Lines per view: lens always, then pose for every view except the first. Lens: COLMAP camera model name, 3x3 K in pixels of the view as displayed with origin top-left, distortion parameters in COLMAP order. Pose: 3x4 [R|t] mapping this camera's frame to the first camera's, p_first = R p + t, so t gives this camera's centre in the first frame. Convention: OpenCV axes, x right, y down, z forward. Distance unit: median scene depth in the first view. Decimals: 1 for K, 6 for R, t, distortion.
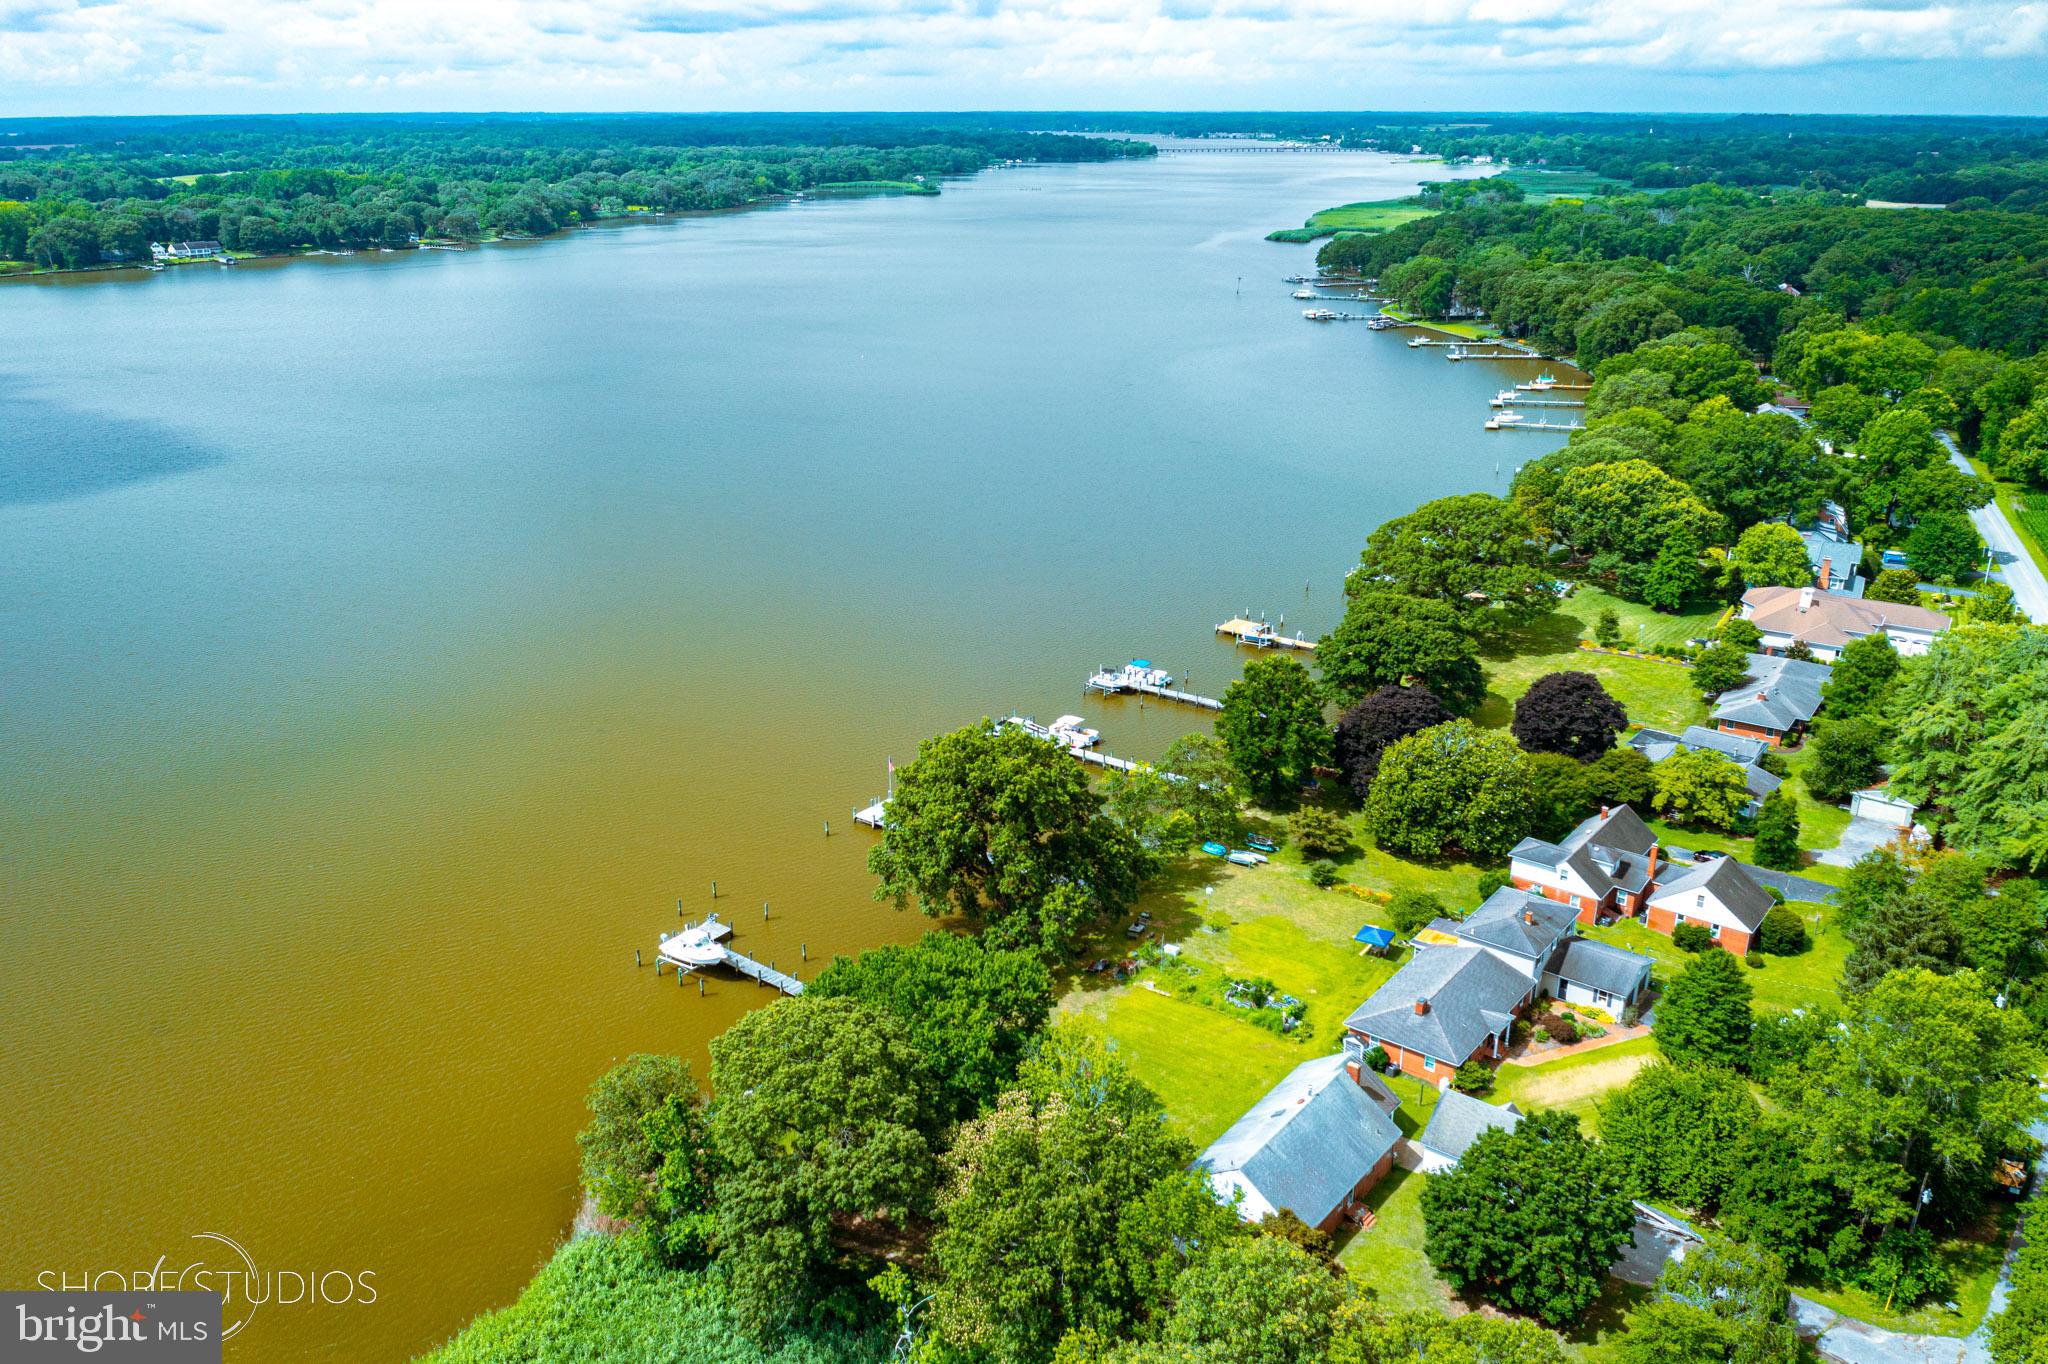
lens RADIAL K [[1596.2, 0, 1024.0], [0, 1596.2, 682.0], [0, 0, 1]] dist [-0.032242, -0.001067]
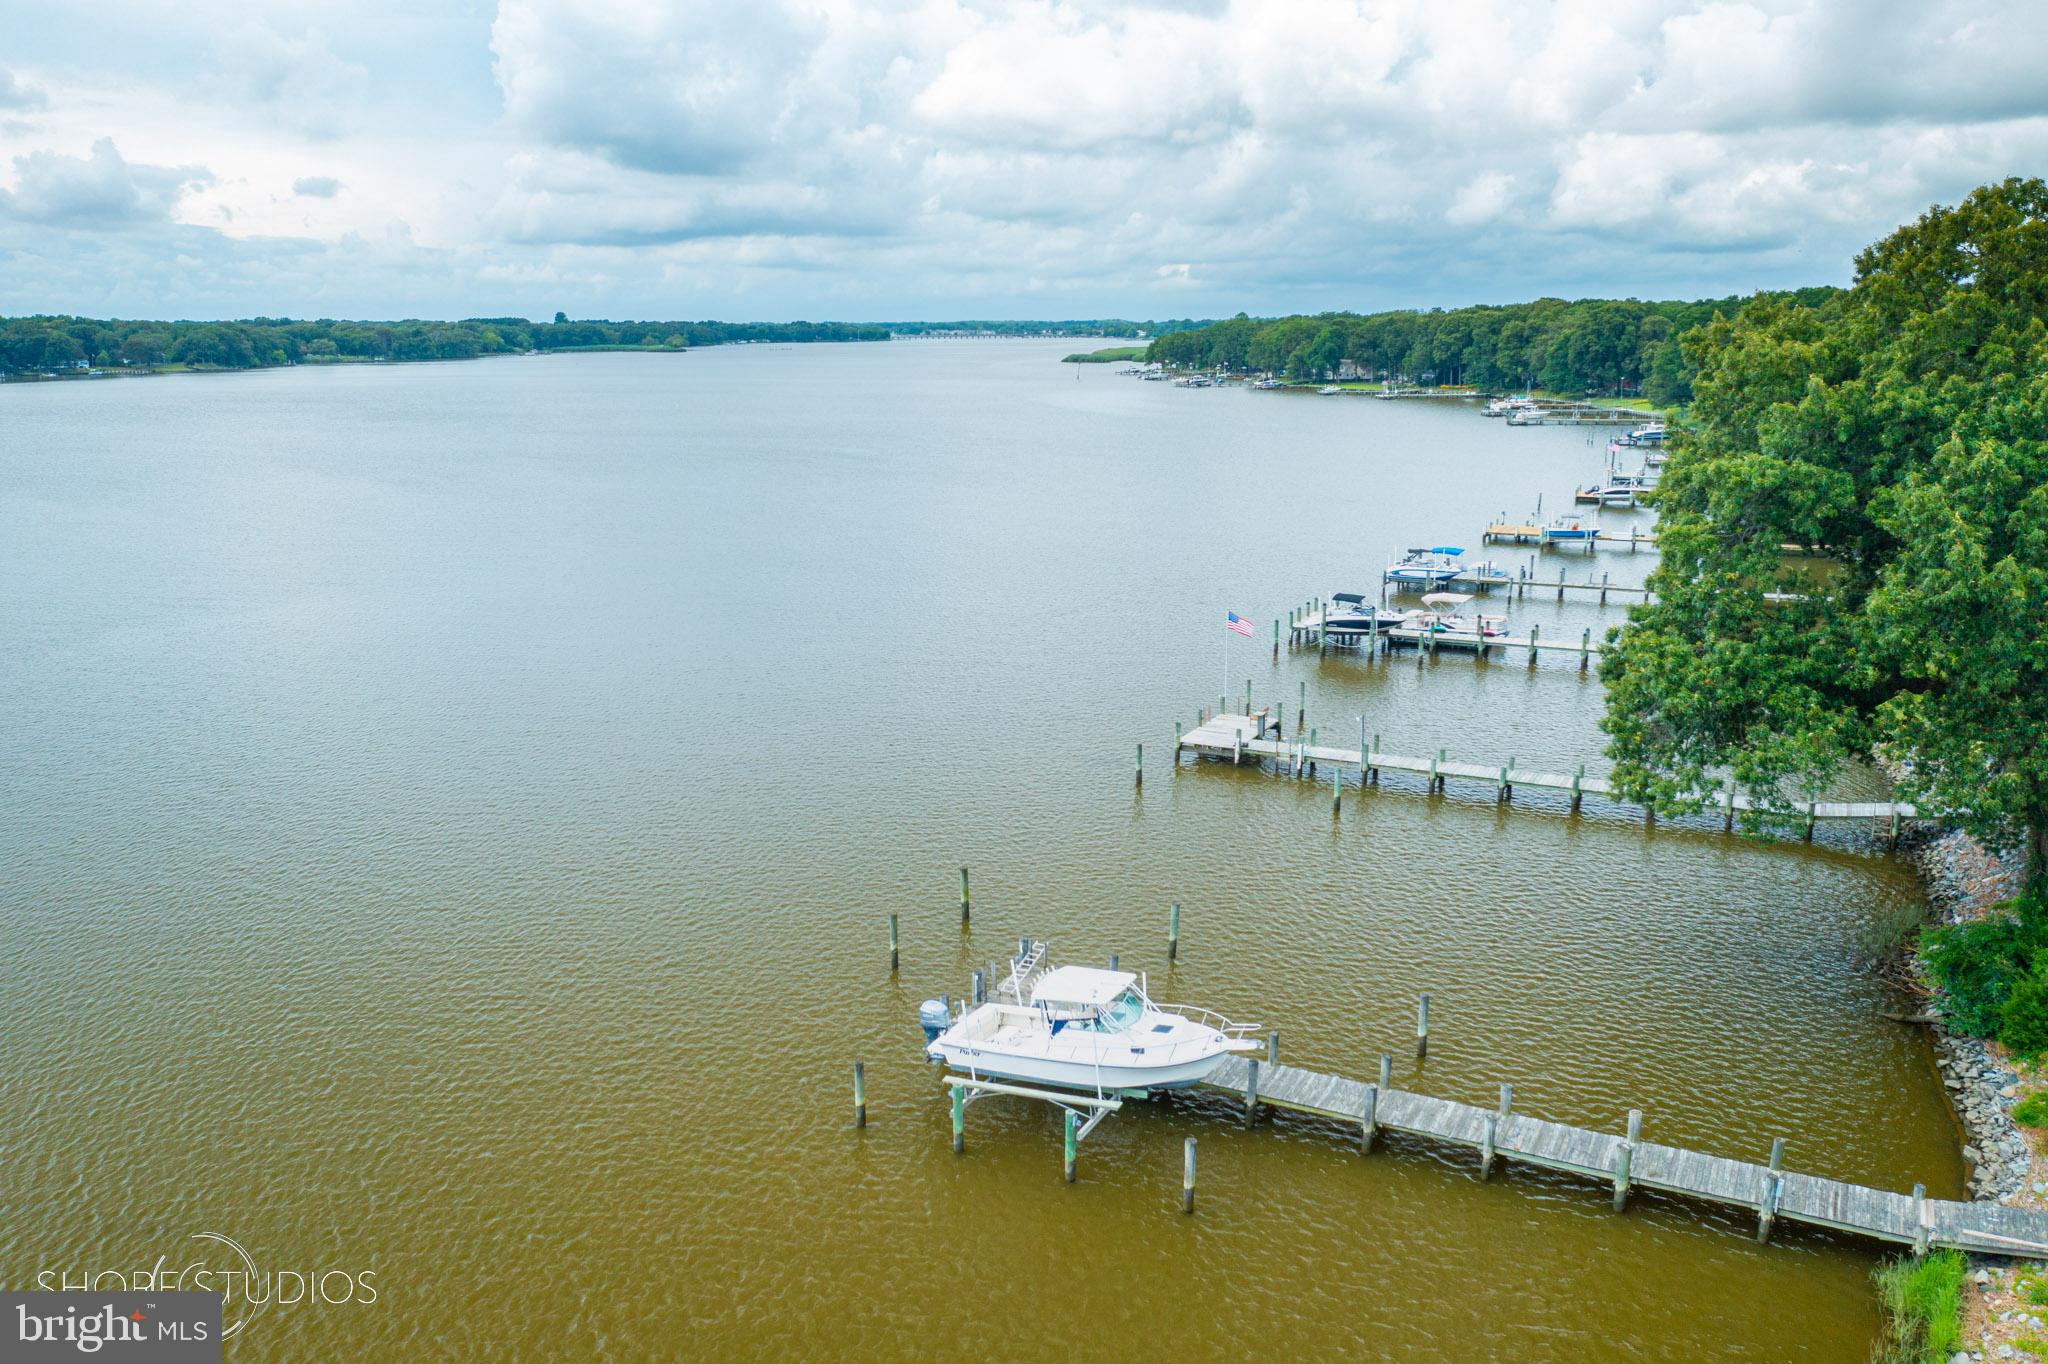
lens RADIAL K [[1582.5, 0, 1024.0], [0, 1582.5, 682.0], [0, 0, 1]] dist [-0.040196, -0.000811]
pose [[0.983536, -0.040369, 0.176146, -0.236871], [0.062911, 0.990245, -0.124327, 0.128816], [-0.169408, 0.133362, 0.976481, 0.675361]]
